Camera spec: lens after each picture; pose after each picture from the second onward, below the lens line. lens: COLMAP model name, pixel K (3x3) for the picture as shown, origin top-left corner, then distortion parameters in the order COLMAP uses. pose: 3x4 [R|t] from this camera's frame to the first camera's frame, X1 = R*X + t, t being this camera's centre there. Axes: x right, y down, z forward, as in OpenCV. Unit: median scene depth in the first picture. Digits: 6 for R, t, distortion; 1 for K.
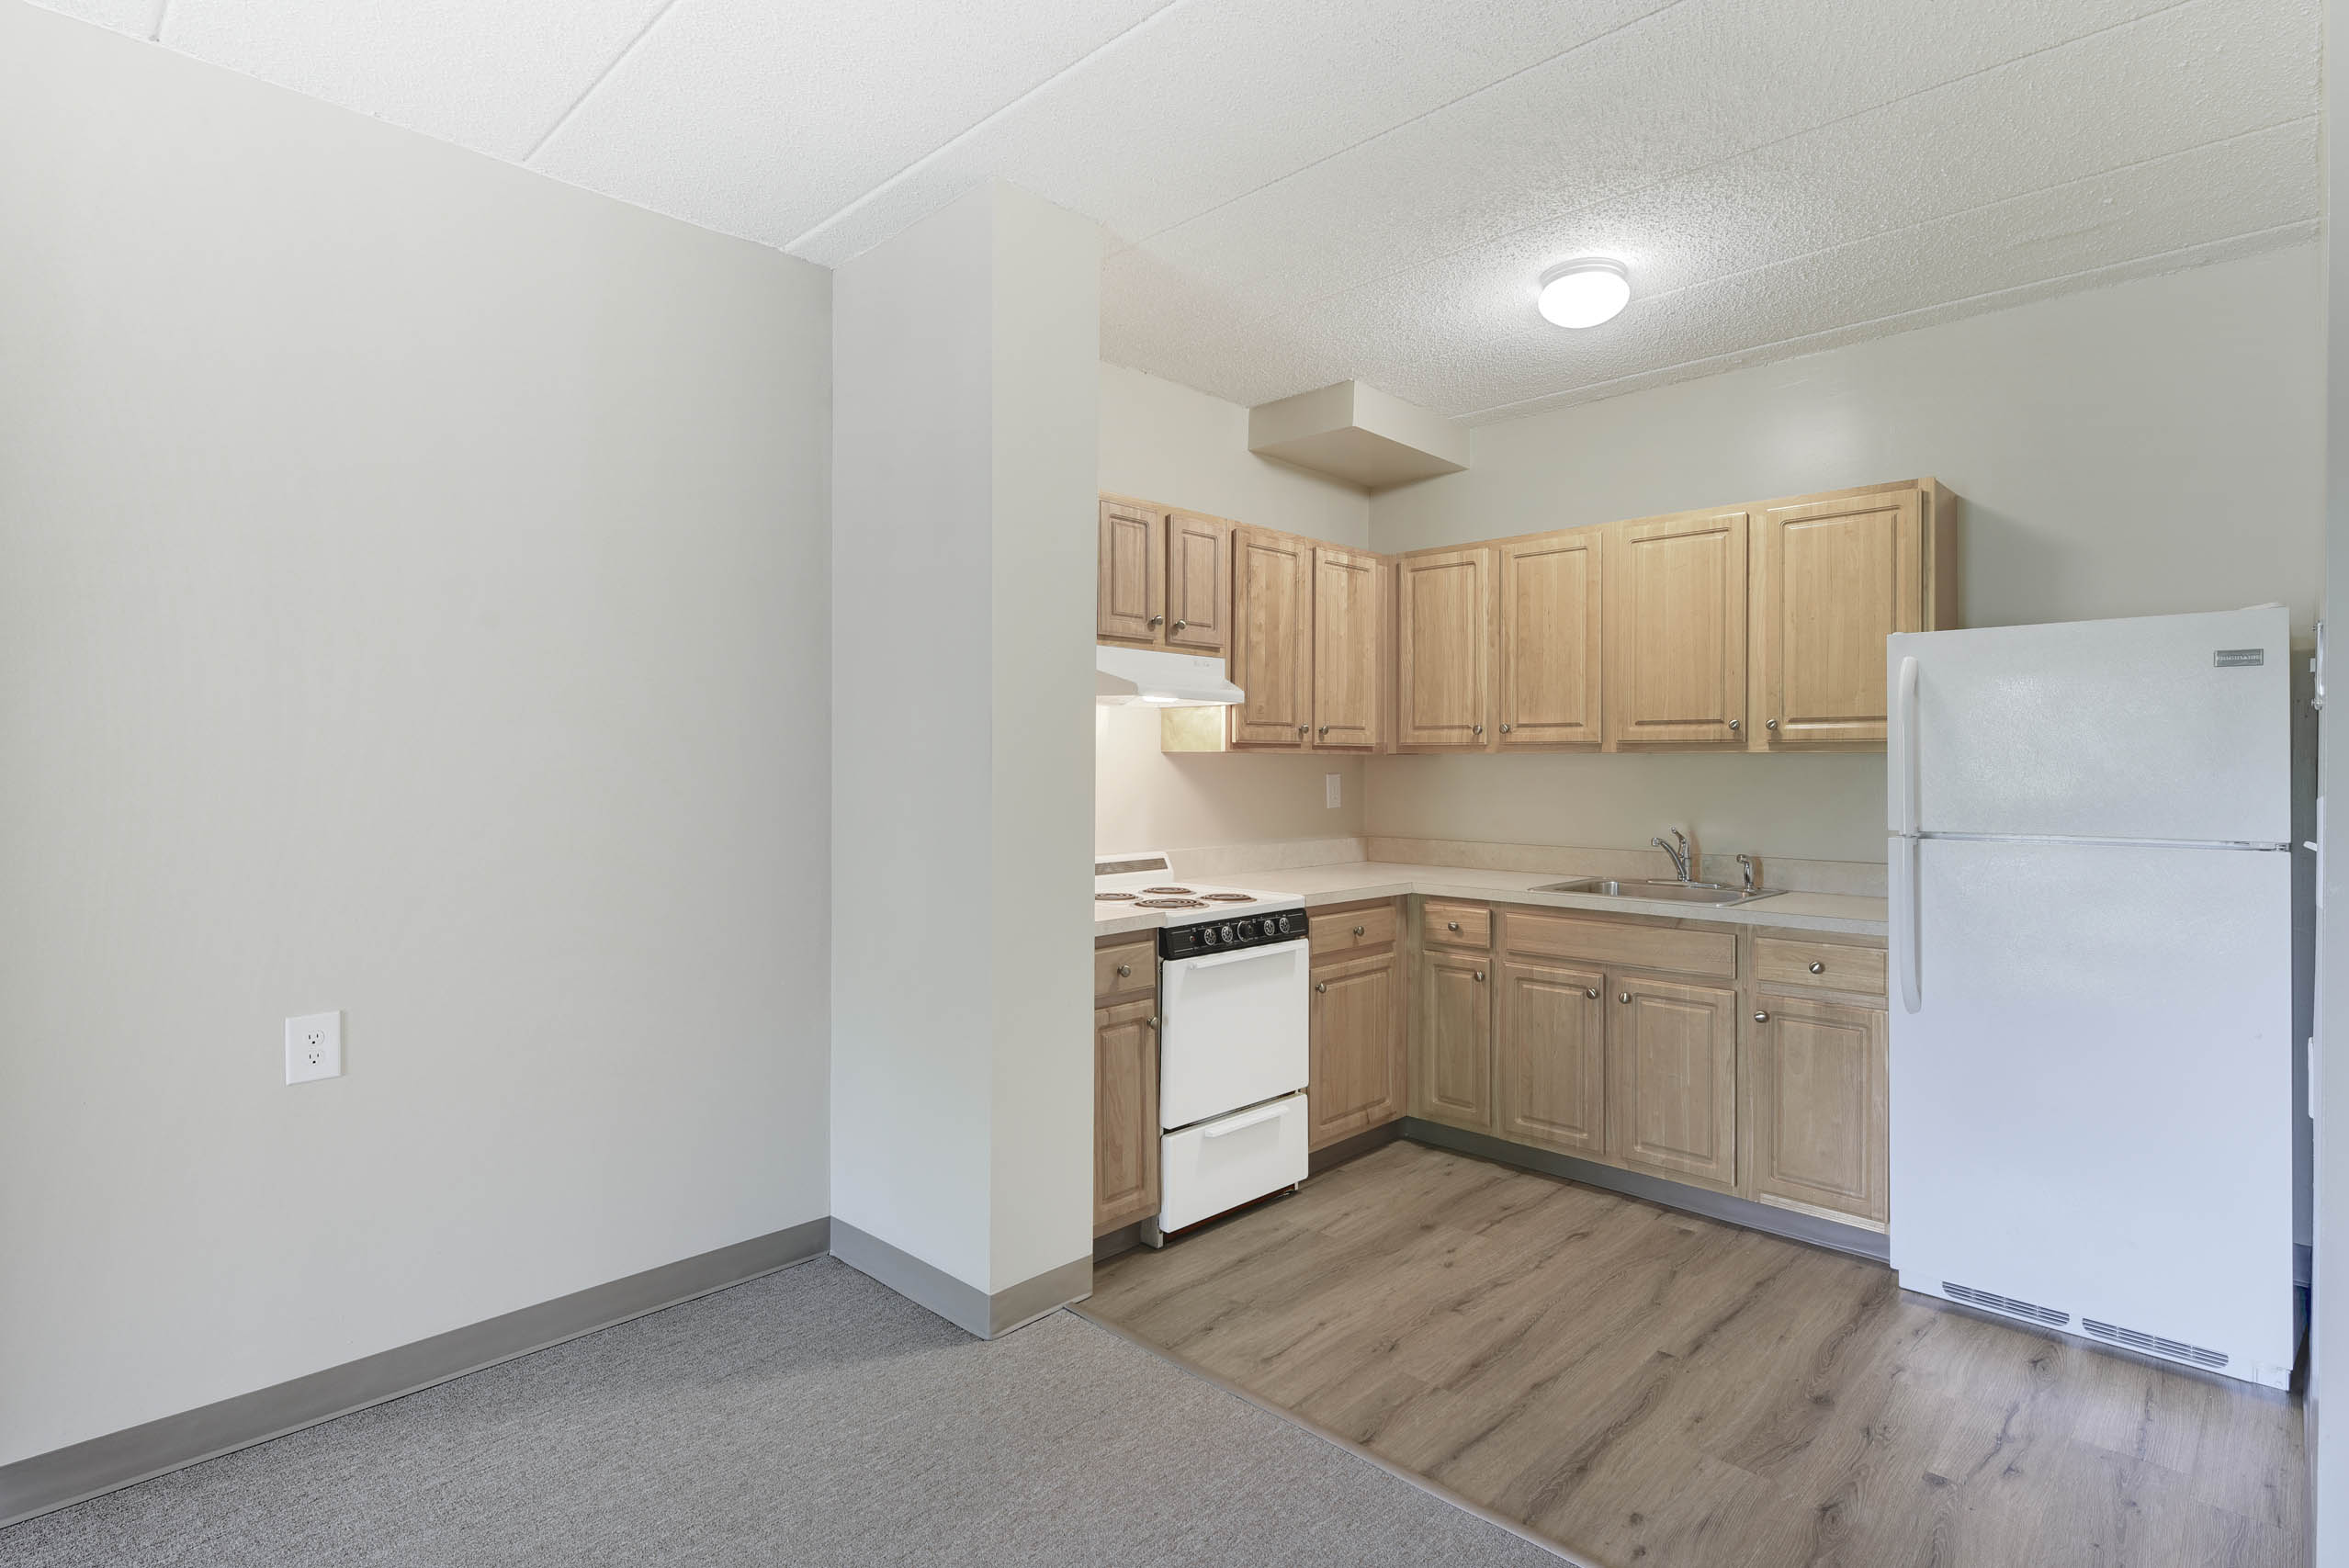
lens RADIAL K [[1164.8, 0, 1180.5], [0, 1164.8, 765.4], [0, 0, 1]] dist [0.000171, -0.000496]
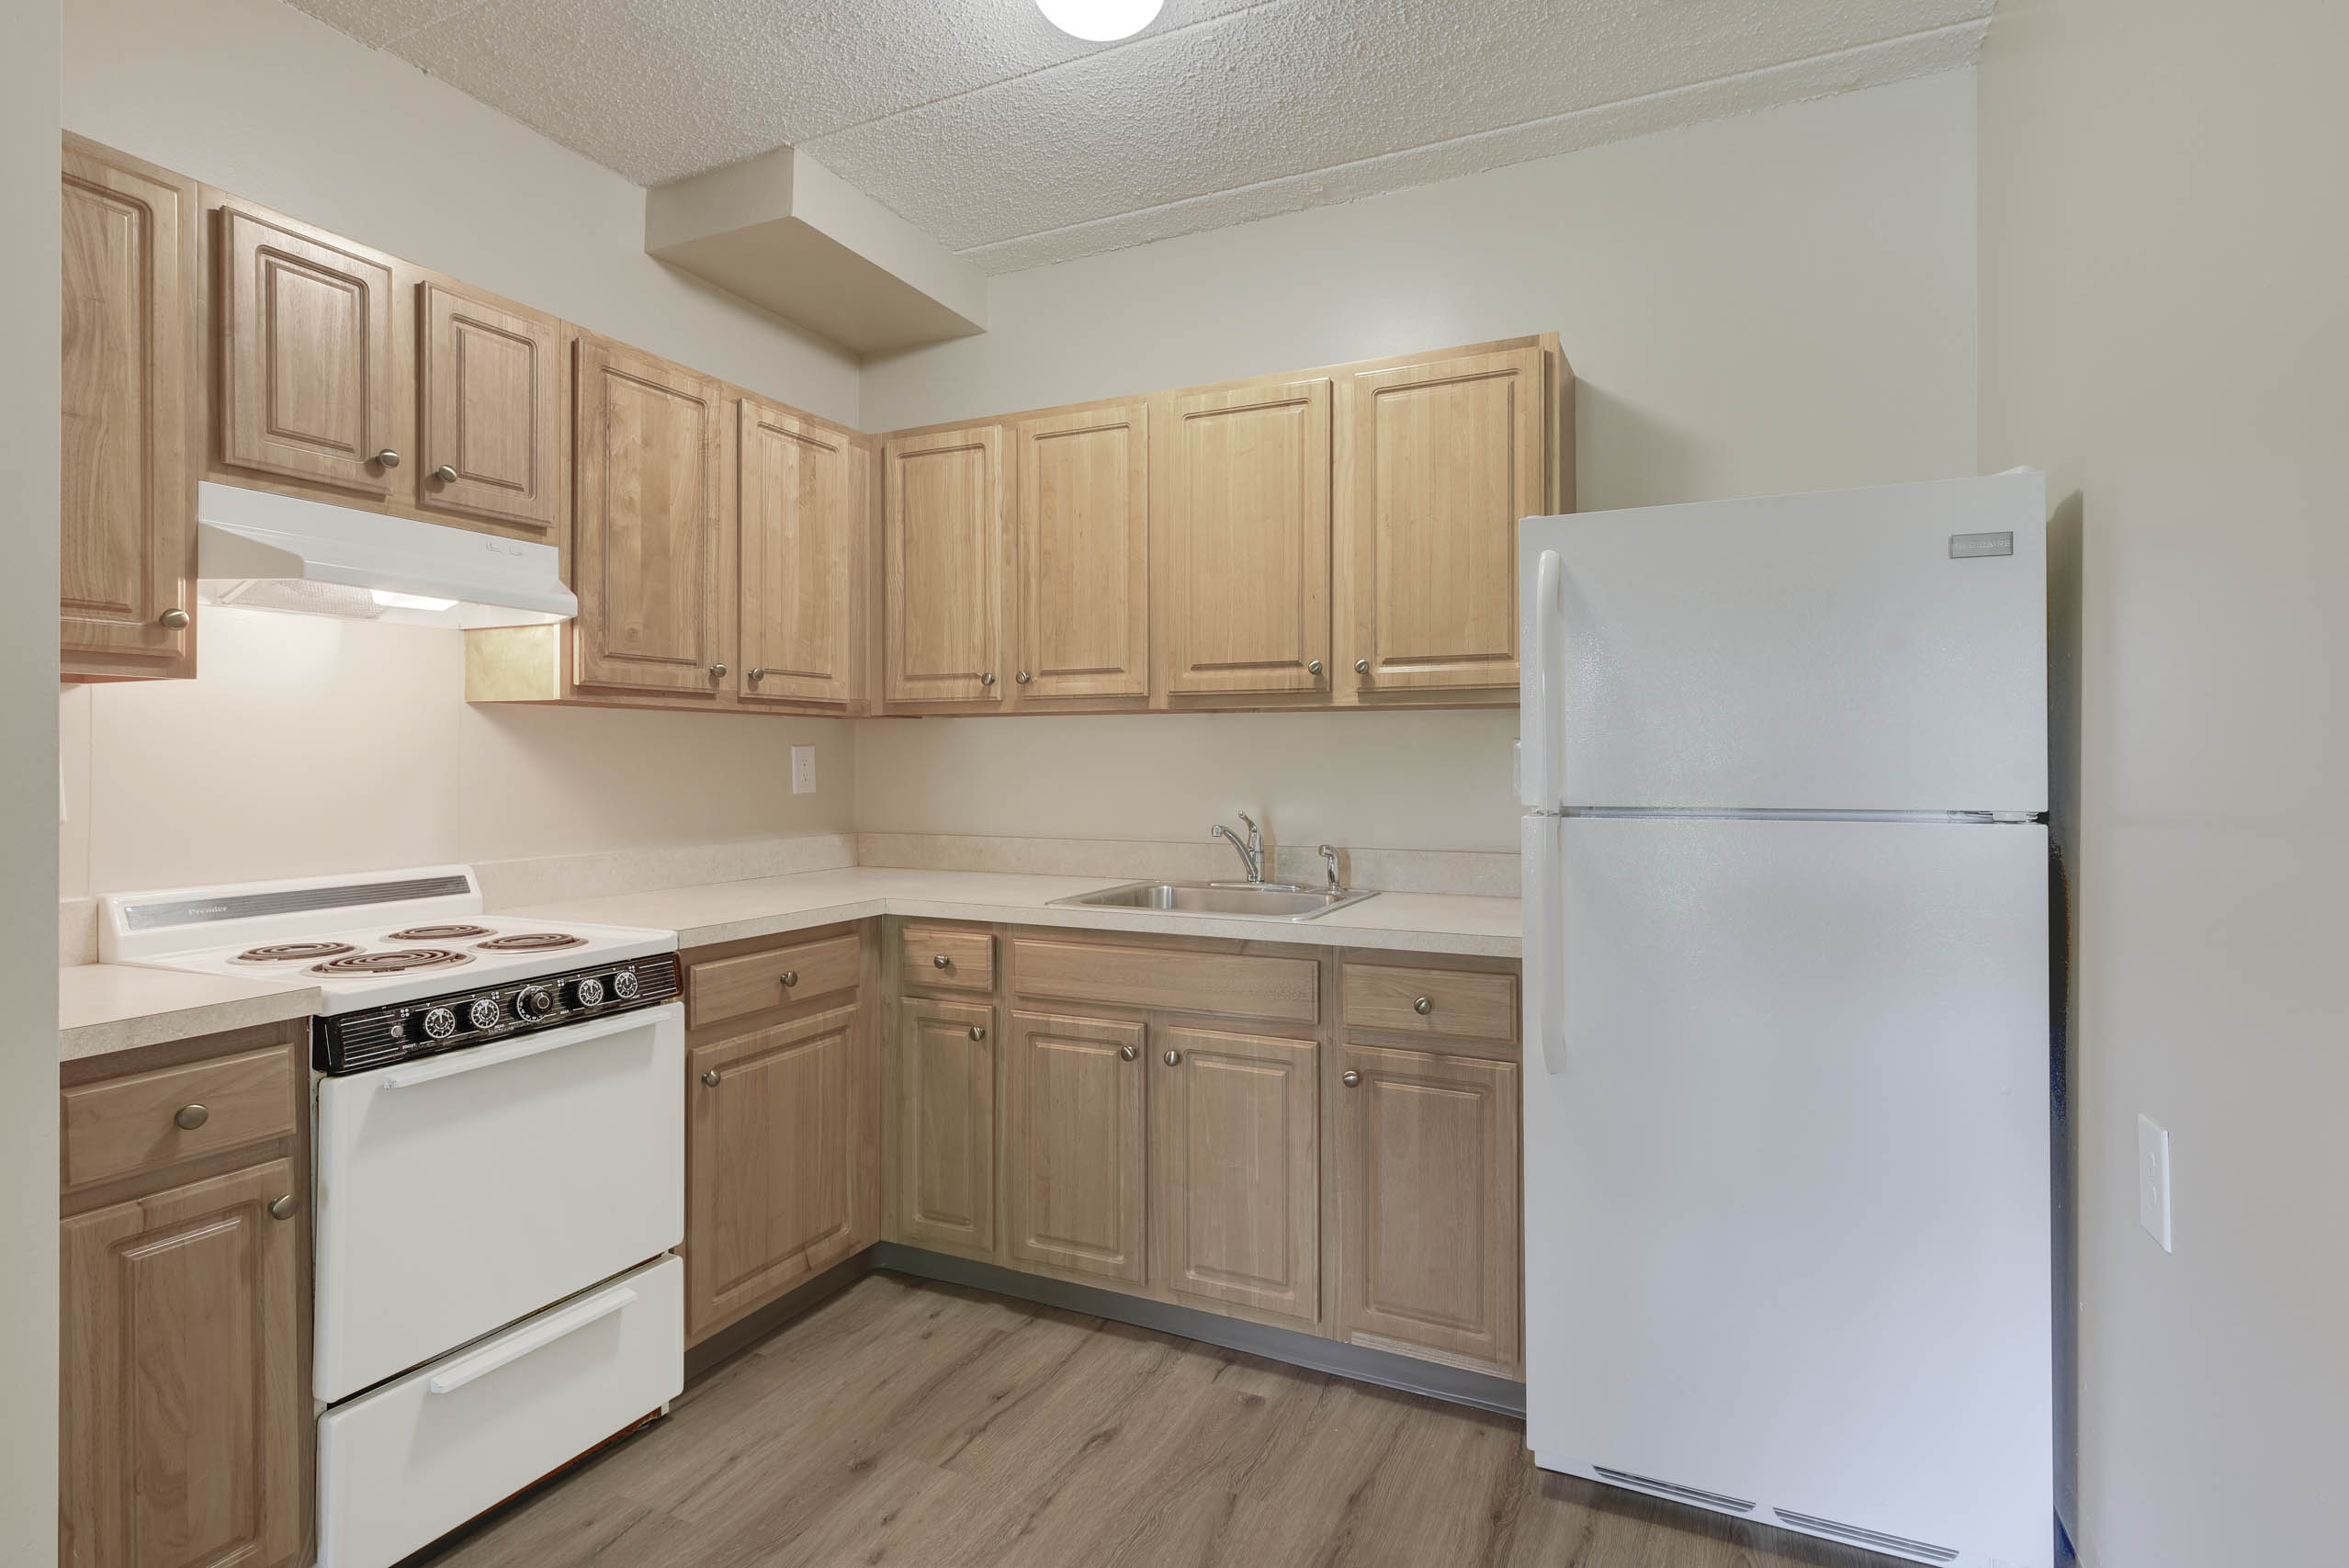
lens RADIAL K [[1164.8, 0, 1180.5], [0, 1164.8, 765.4], [0, 0, 1]] dist [0.000171, -0.000496]
pose [[0.946386, -0.003879, 0.323014, 0.158812], [0.003157, 0.999991, 0.002759, 0.023814], [-0.323022, -0.001591, 0.946390, 0.335212]]
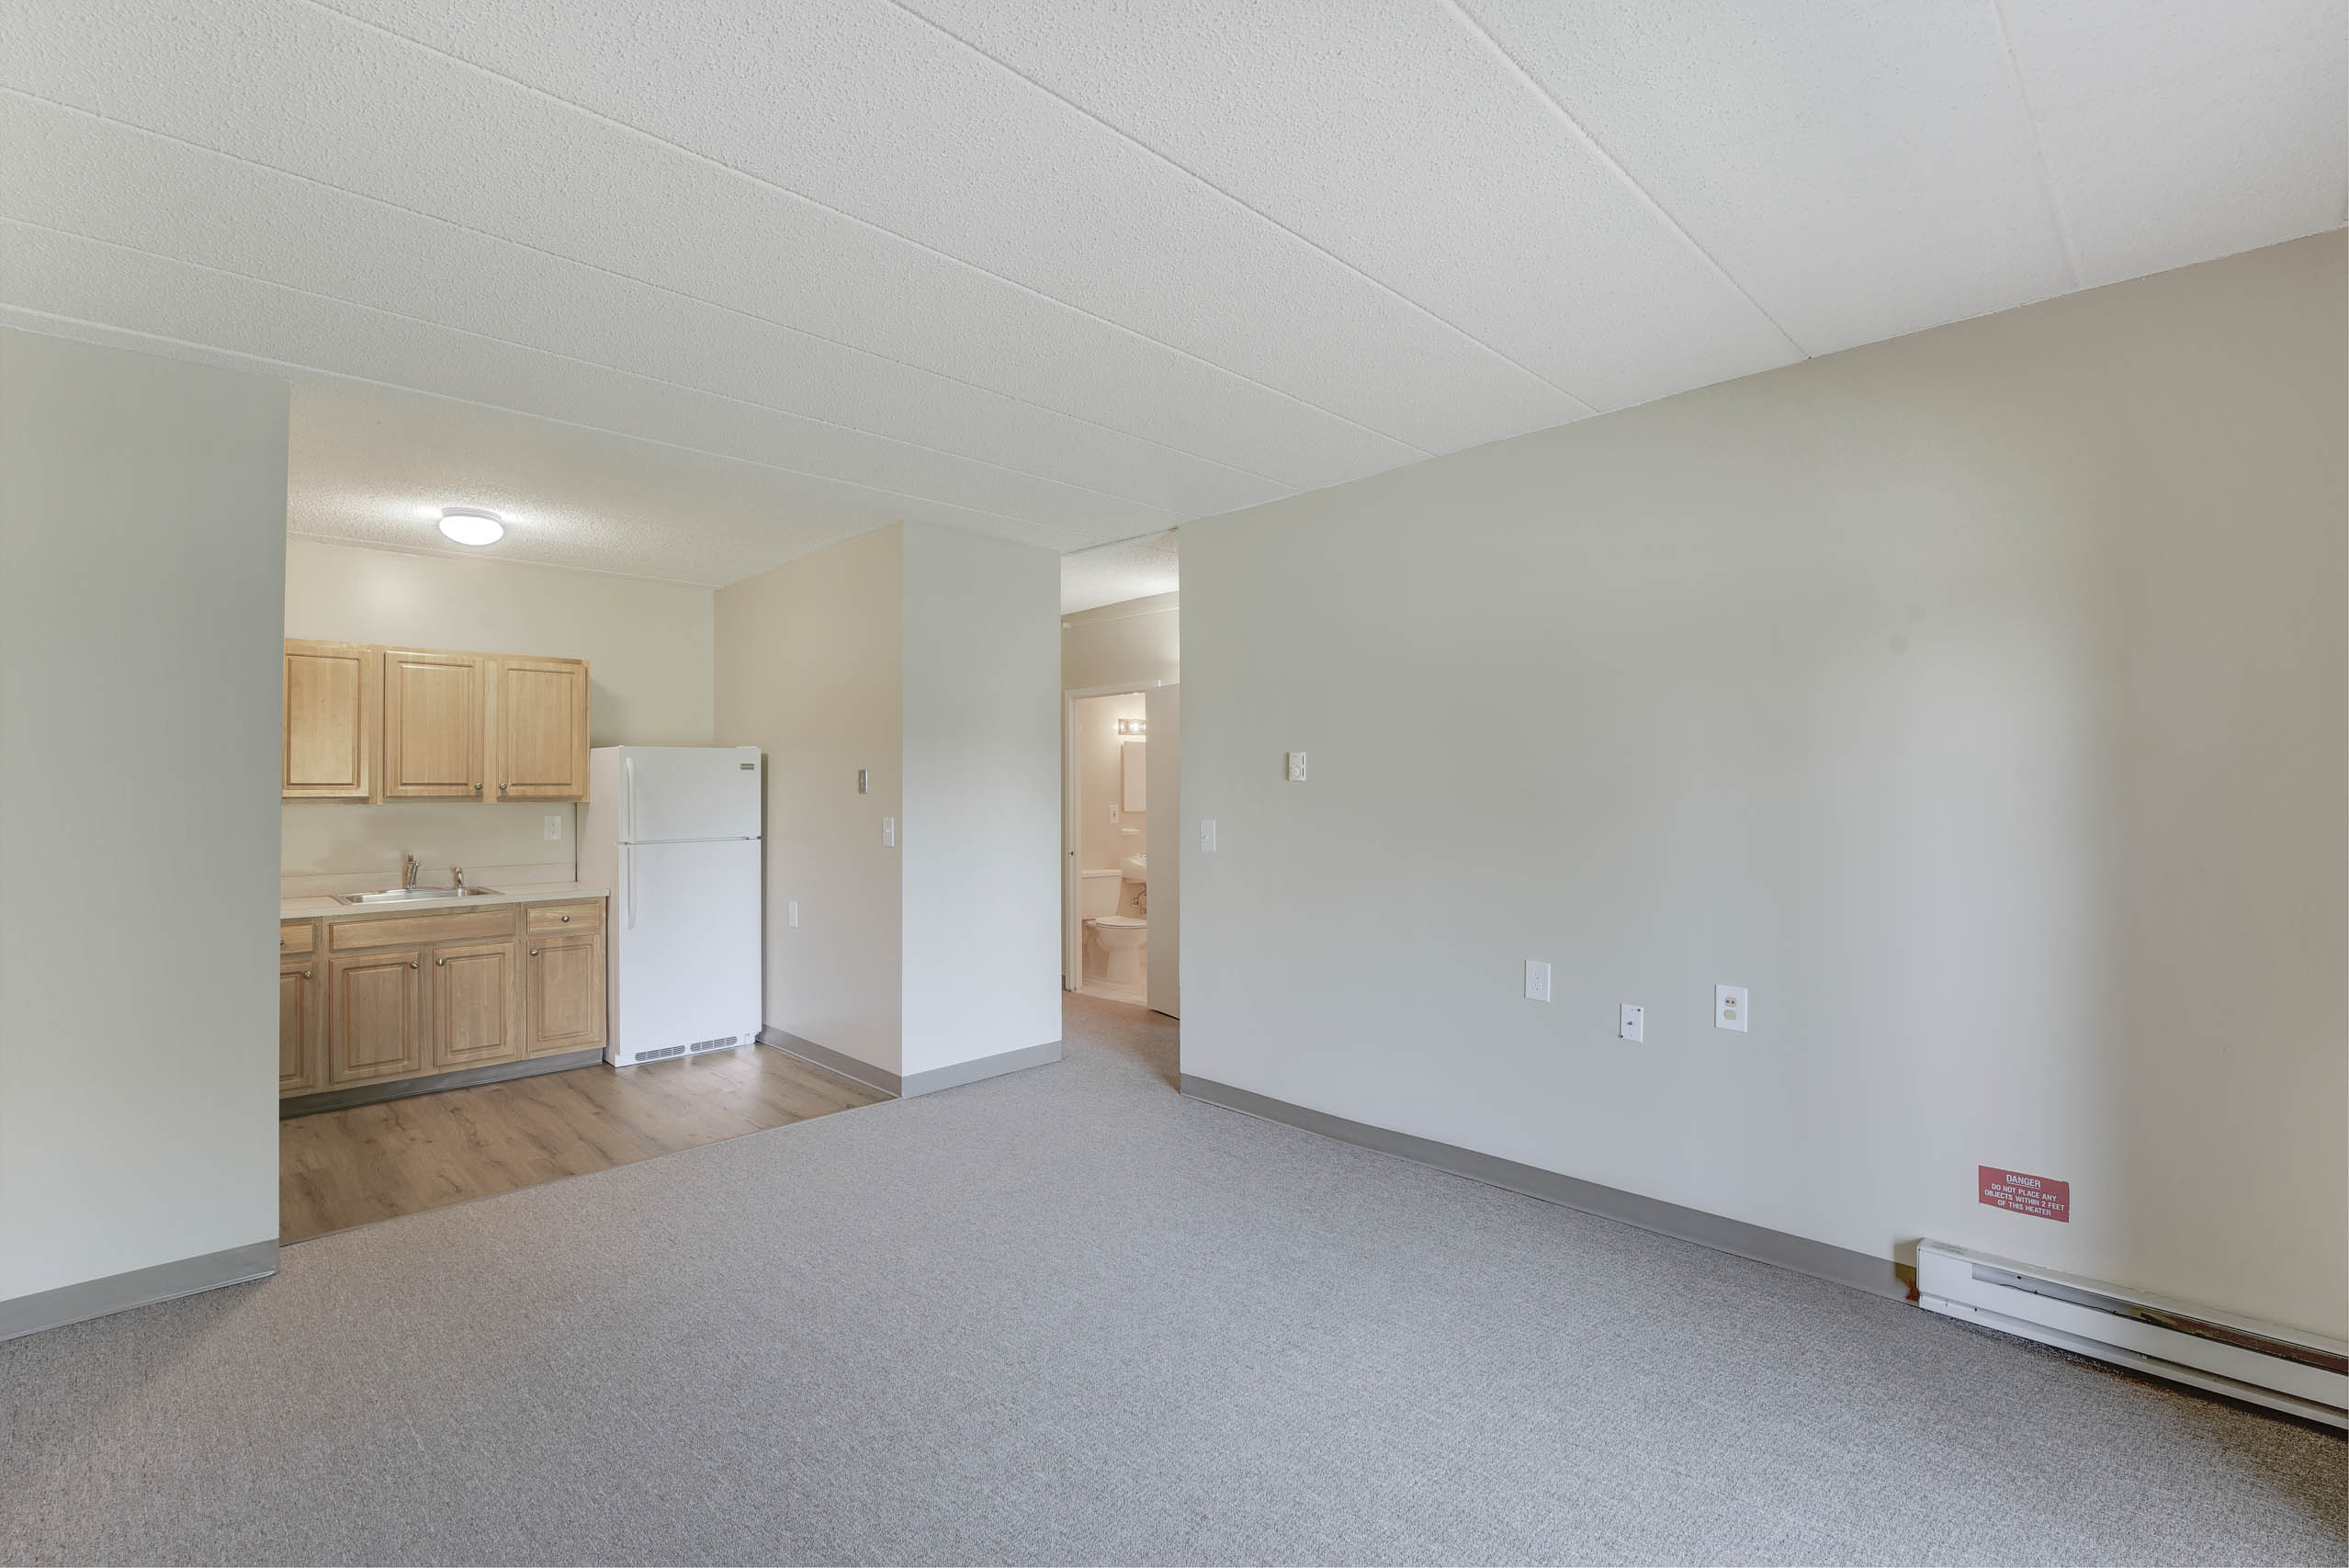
lens RADIAL K [[1057.2, 0, 1179.2], [0, 1057.2, 770.5], [0, 0, 1]] dist [-0.001307, -0.000774]
pose [[0.031022, 0.010453, 0.999464, -0.973493], [0.006387, 0.999923, -0.010656, -0.035111], [-0.999498, 0.006714, 0.030953, -0.032115]]
